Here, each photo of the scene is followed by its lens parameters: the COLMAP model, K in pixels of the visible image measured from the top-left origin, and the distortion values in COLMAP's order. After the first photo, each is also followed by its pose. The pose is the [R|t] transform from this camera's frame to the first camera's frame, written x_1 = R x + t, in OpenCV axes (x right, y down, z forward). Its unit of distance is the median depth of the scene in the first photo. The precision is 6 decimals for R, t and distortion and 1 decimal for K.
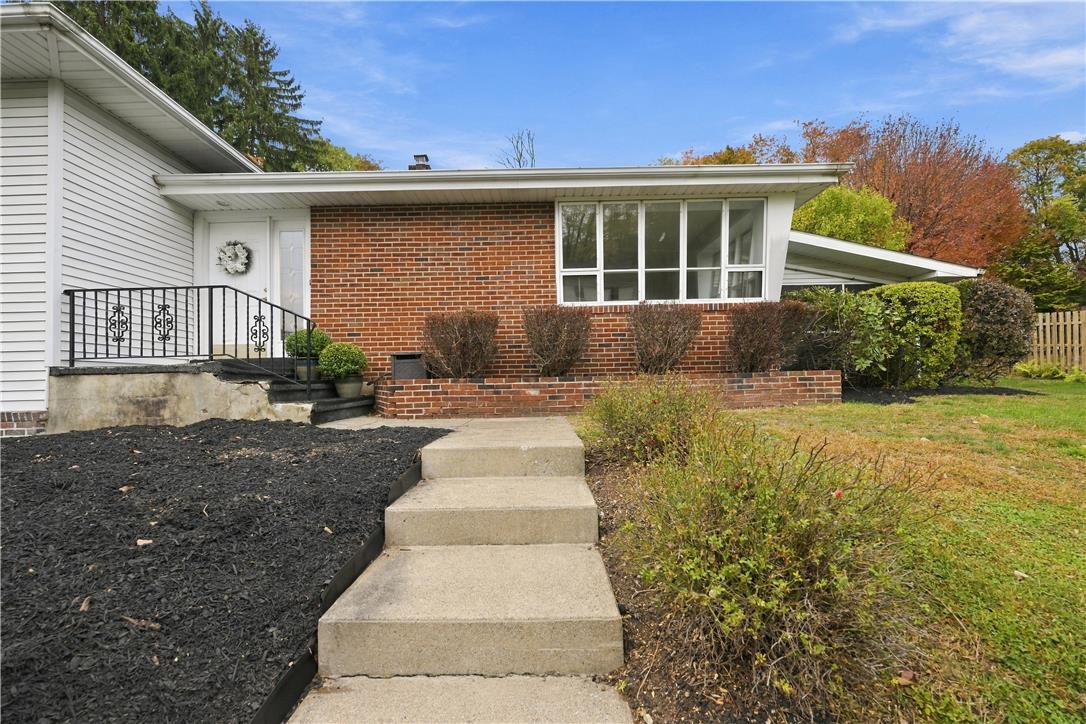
lens RADIAL K [[434.9, 0, 535.8], [0, 434.9, 366.8], [0, 0, 1]] dist [0.000274, 0.000129]
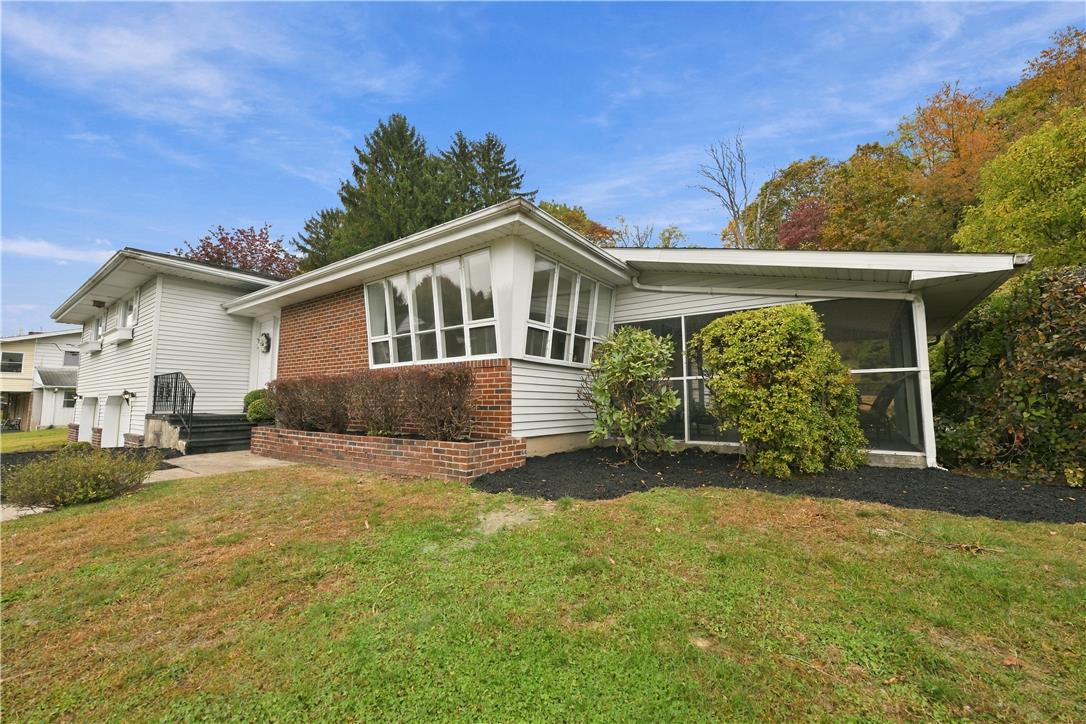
lens RADIAL K [[427.0, 0, 540.6], [0, 427.0, 365.7], [0, 0, 1]] dist [0.000200, 0.000284]
pose [[0.806760, -0.029665, -0.590134, 1.511568], [0.001036, 0.998808, -0.048792, -0.121841], [0.590878, 0.038752, 0.805829, 0.450285]]
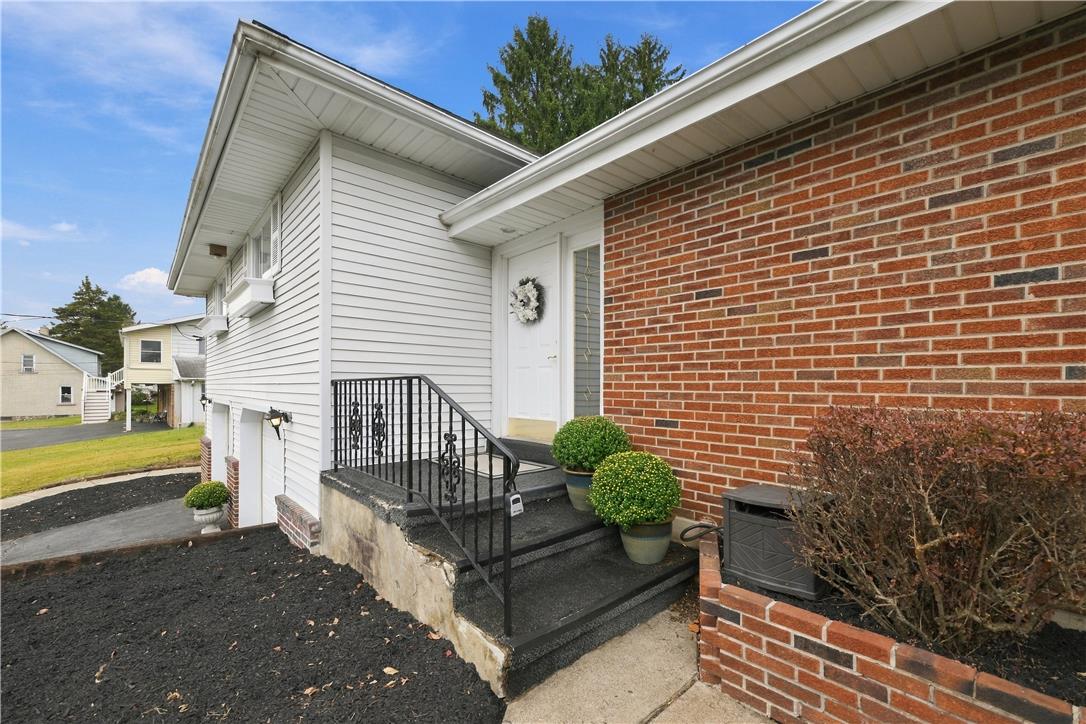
lens RADIAL K [[453.3, 0, 543.0], [0, 453.3, 384.6], [0, 0, 1]] dist [-0.001233, -0.000068]
pose [[0.667651, 0.020330, -0.744197, -0.148806], [0.011200, 0.999240, 0.037345, -0.192699], [0.744390, -0.033269, 0.666916, 0.705389]]
